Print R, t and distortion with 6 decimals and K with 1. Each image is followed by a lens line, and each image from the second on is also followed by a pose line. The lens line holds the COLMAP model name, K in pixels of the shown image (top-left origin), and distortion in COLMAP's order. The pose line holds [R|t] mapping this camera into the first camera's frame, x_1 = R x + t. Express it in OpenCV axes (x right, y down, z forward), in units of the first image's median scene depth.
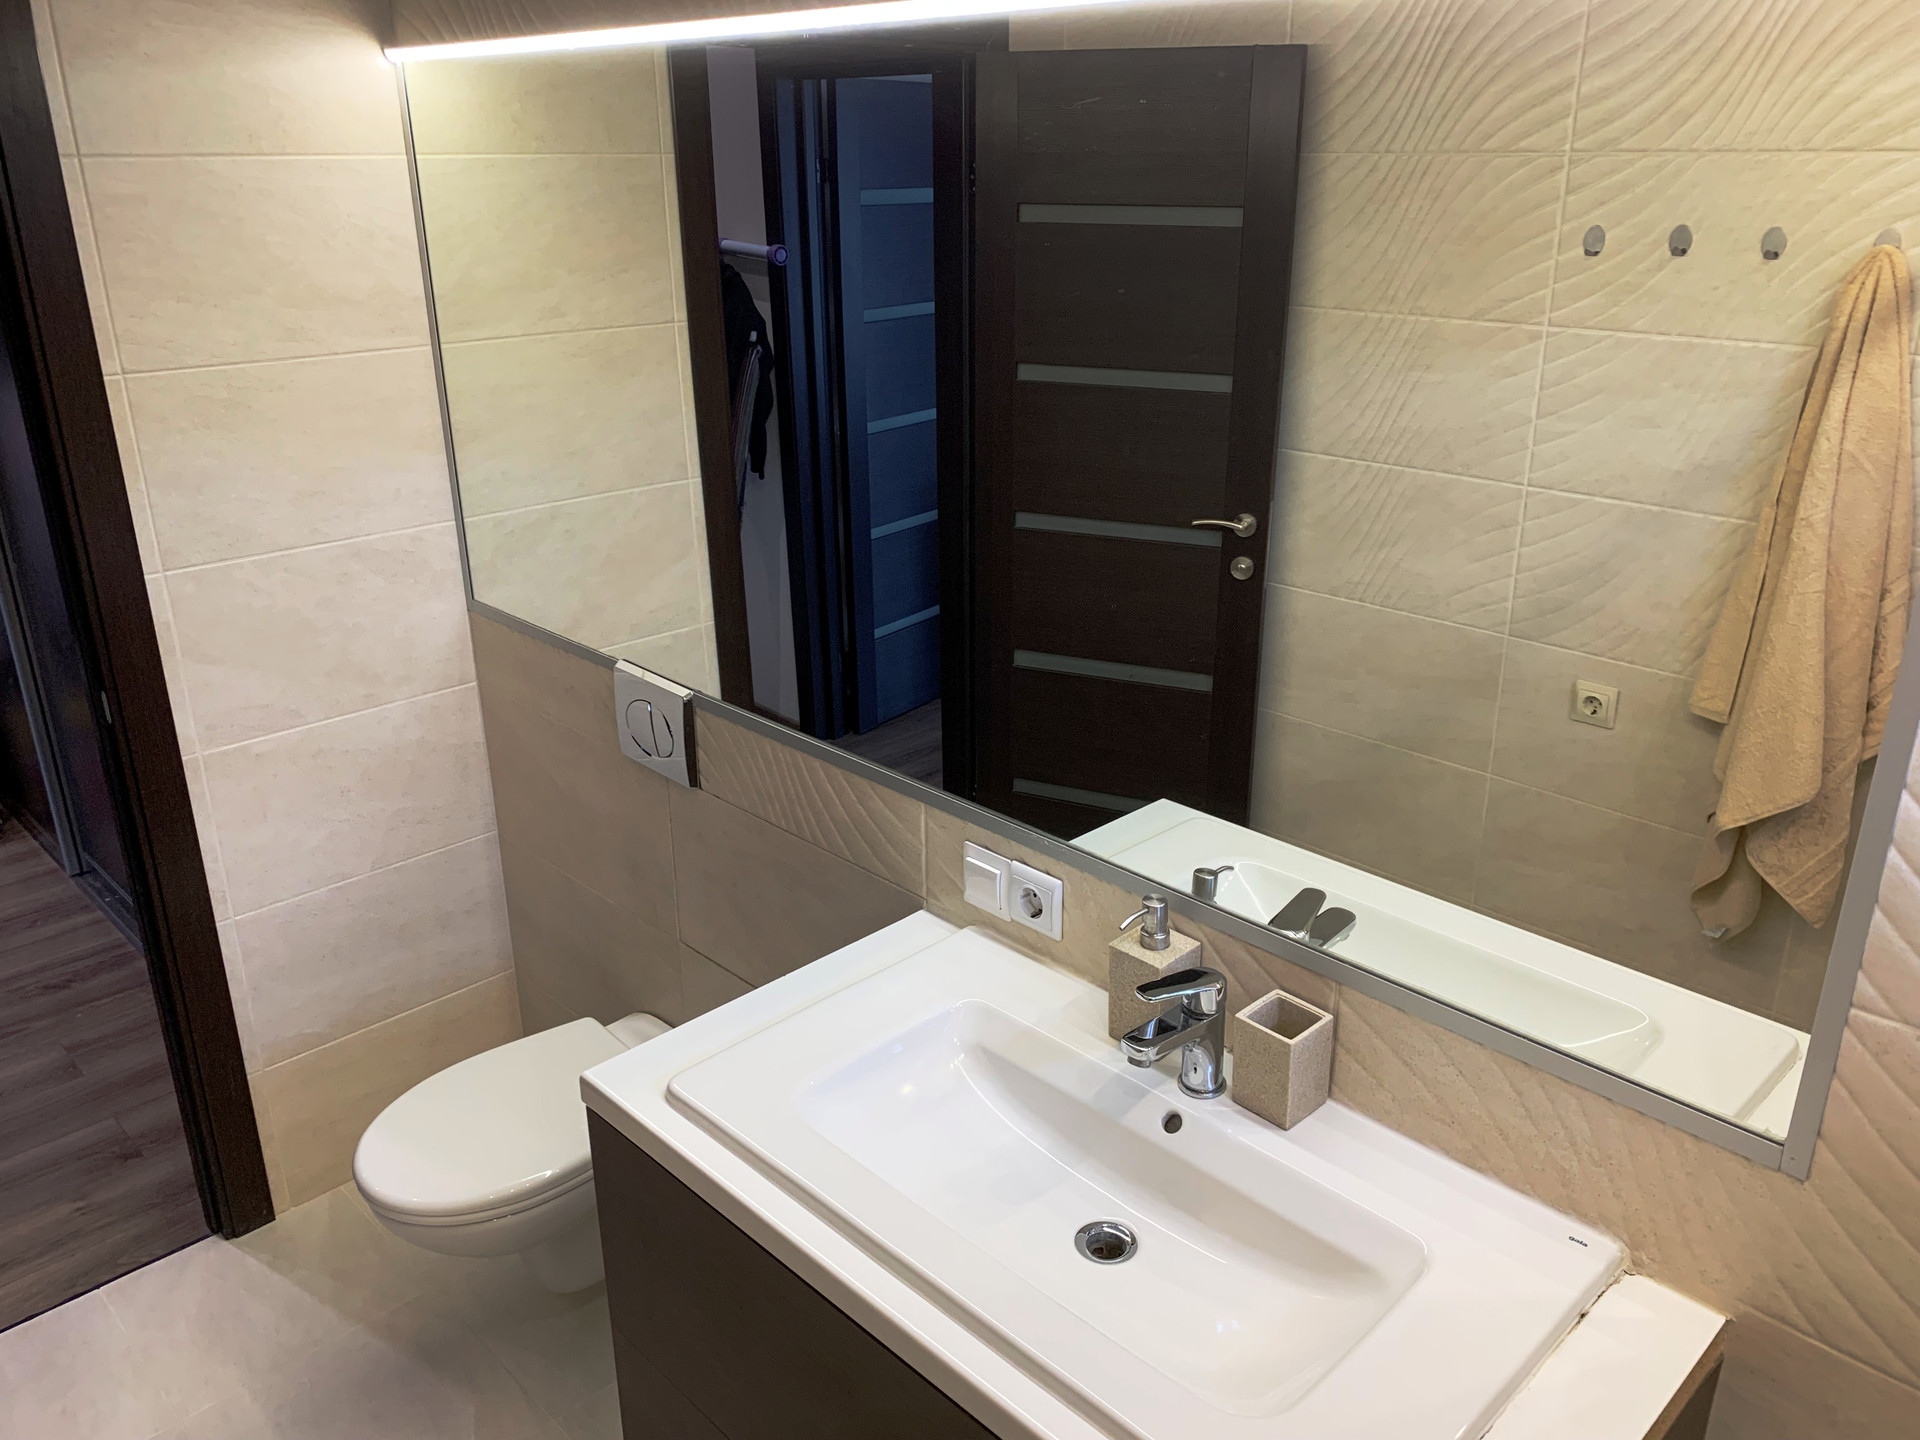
lens RADIAL K [[1480.8, 0, 957.5], [0, 1480.8, 713.5], [0, 0, 1]] dist [0.051174, -0.067730]
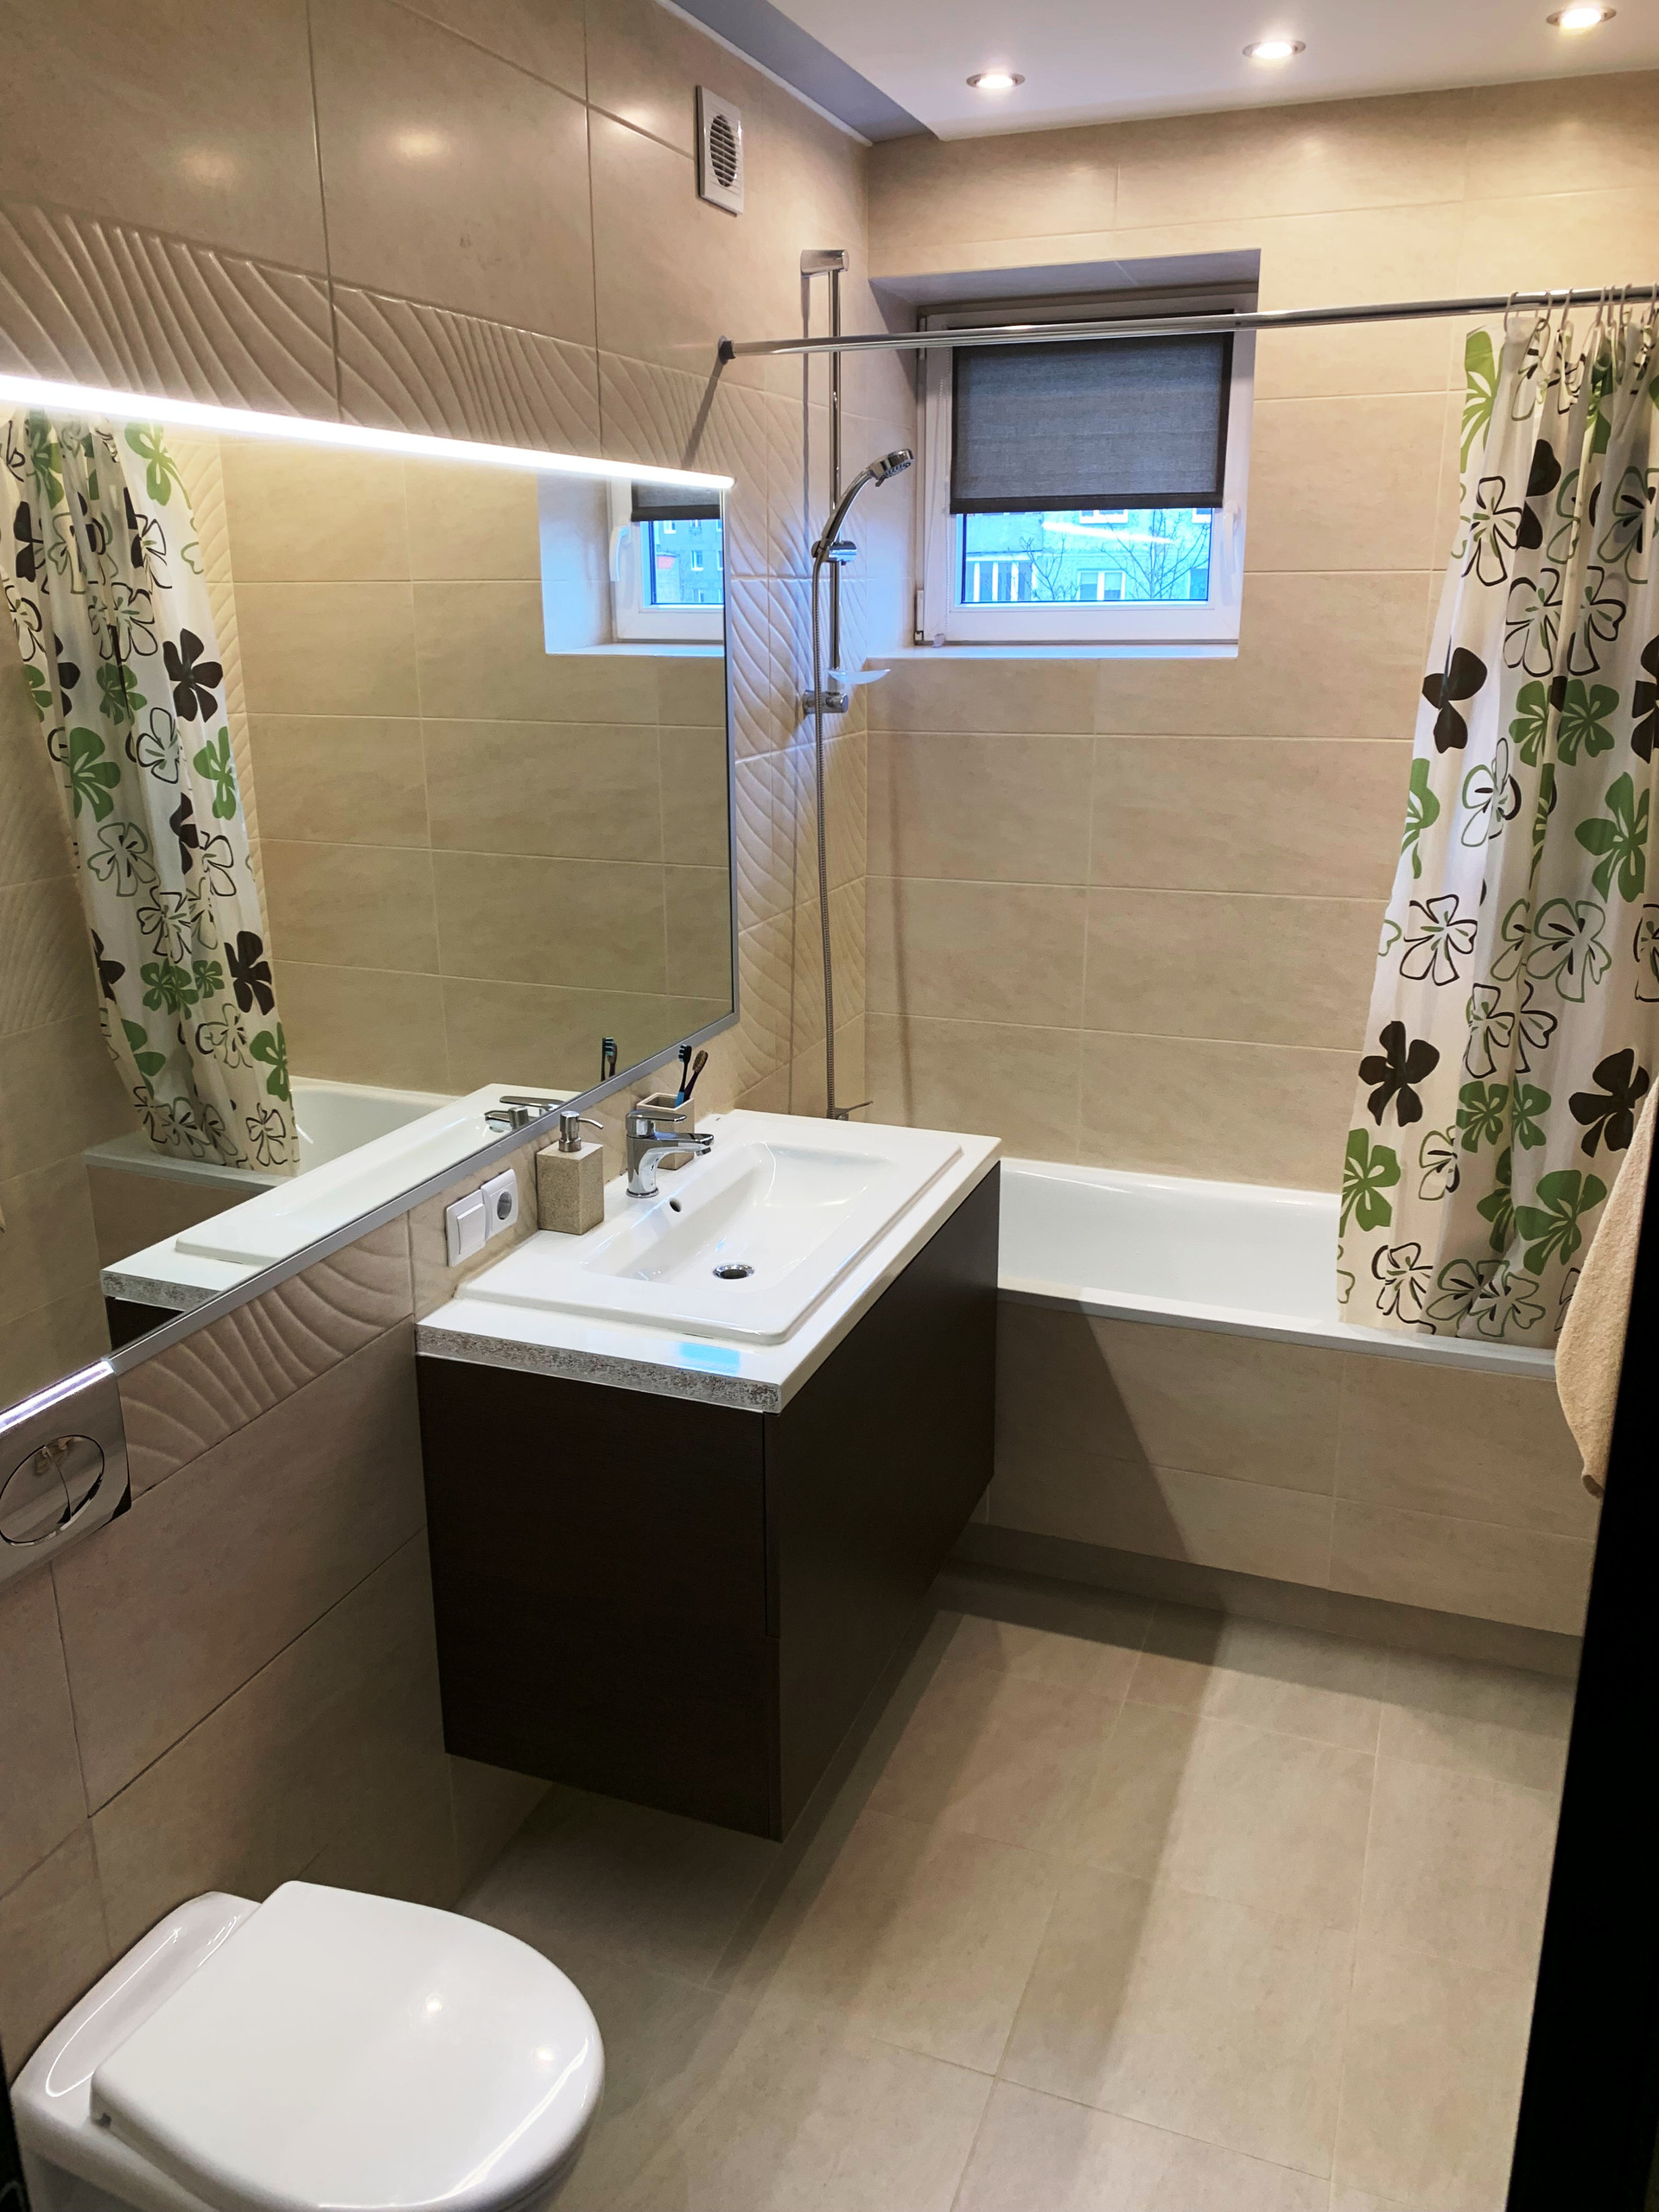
lens RADIAL K [[1706.0, 0, 819.1], [0, 1706.0, 1088.3], [0, 0, 1]] dist [0.051174, -0.067730]
pose [[-0.423687, -0.244387, 0.872218, -0.992499], [0.327268, 0.856571, 0.398976, -0.333508], [-0.844621, 0.454490, -0.282938, 0.940232]]
